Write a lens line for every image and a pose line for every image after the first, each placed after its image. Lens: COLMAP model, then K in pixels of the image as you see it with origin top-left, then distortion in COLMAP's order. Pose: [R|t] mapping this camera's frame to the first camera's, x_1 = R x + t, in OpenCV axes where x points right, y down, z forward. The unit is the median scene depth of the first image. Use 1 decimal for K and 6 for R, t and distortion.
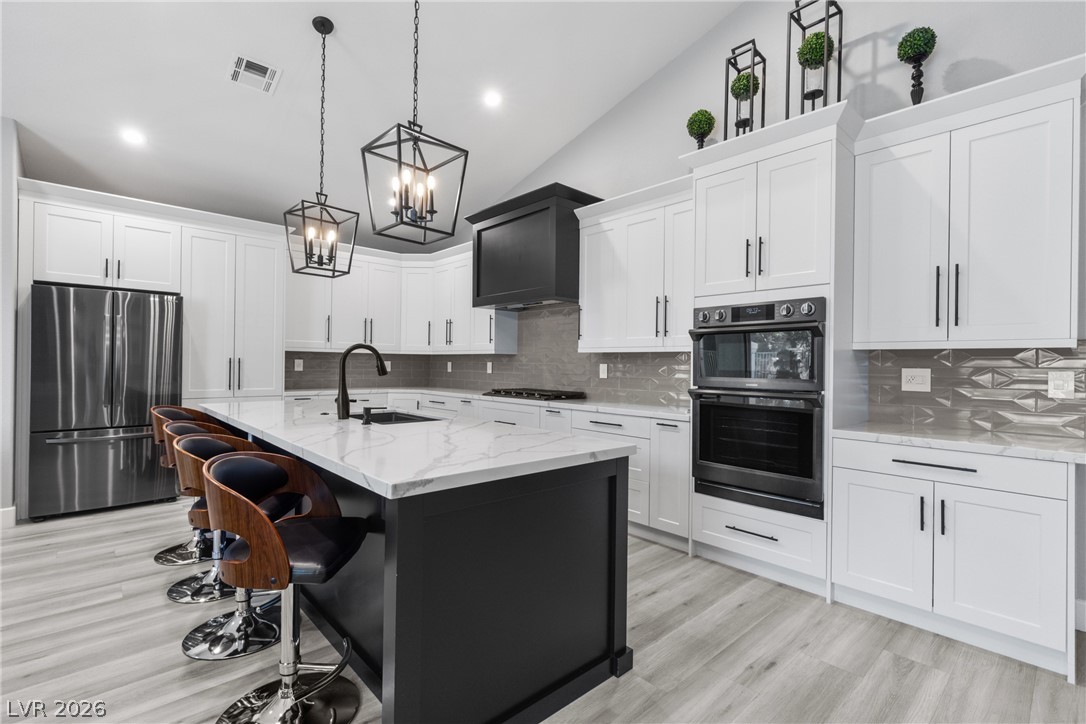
lens RADIAL K [[495.2, 0, 546.7], [0, 495.2, 365.8], [0, 0, 1]] dist [0.002397, -0.000077]
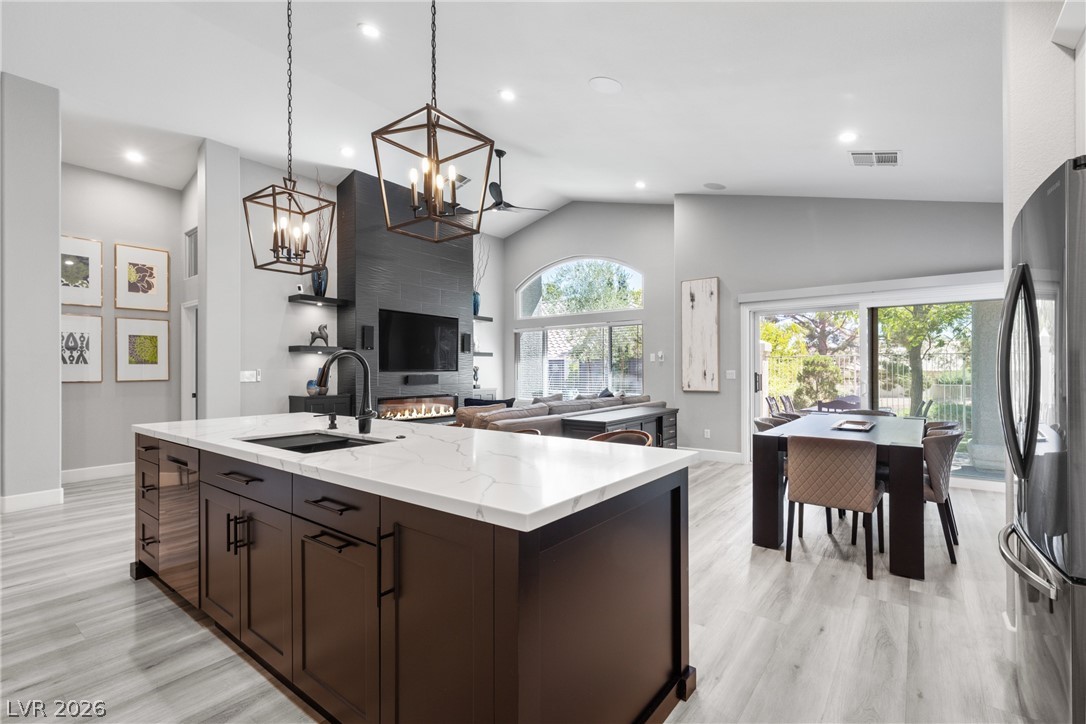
lens RADIAL K [[486.4, 0, 547.8], [0, 486.4, 367.0], [0, 0, 1]] dist [0.004914, -0.000762]
pose [[-0.985497, -0.011517, -0.169299, -0.523739], [-0.010600, 0.999924, -0.006319, -0.013360], [0.169359, -0.004433, -0.985545, 1.731031]]
